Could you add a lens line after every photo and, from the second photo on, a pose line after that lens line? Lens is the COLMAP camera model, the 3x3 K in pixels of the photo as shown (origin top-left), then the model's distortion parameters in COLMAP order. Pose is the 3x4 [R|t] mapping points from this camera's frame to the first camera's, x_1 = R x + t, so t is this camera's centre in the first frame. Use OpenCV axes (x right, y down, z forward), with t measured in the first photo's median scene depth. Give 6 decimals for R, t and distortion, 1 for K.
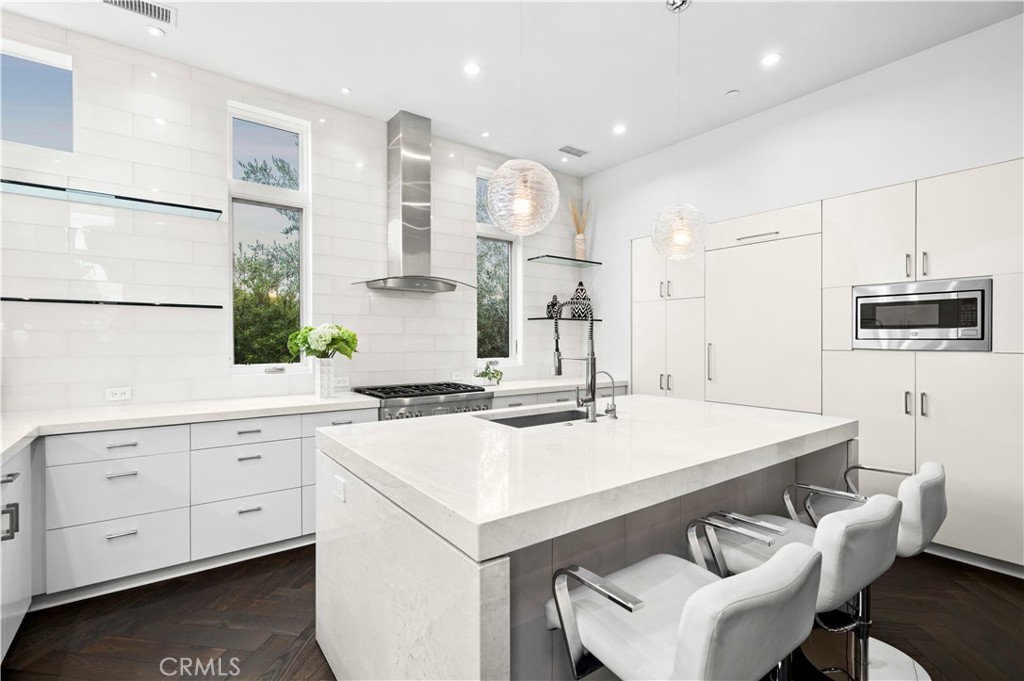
lens RADIAL K [[494.9, 0, 544.0], [0, 494.9, 341.5], [0, 0, 1]] dist [0.000602, -0.000180]
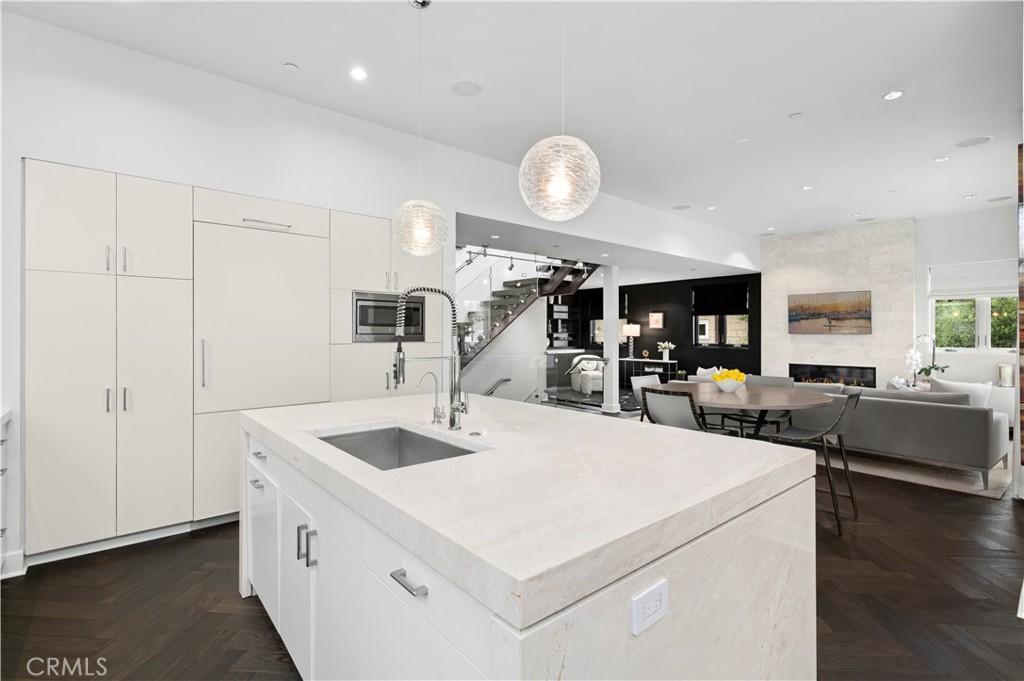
lens RADIAL K [[458.3, 0, 514.5], [0, 458.3, 334.4], [0, 0, 1]] dist [0.000144, 0.000171]
pose [[-0.038813, -0.000924, 0.999246, -0.512438], [0.004941, 0.999987, 0.001116, -0.003109], [-0.999234, 0.004981, -0.038808, 0.656147]]
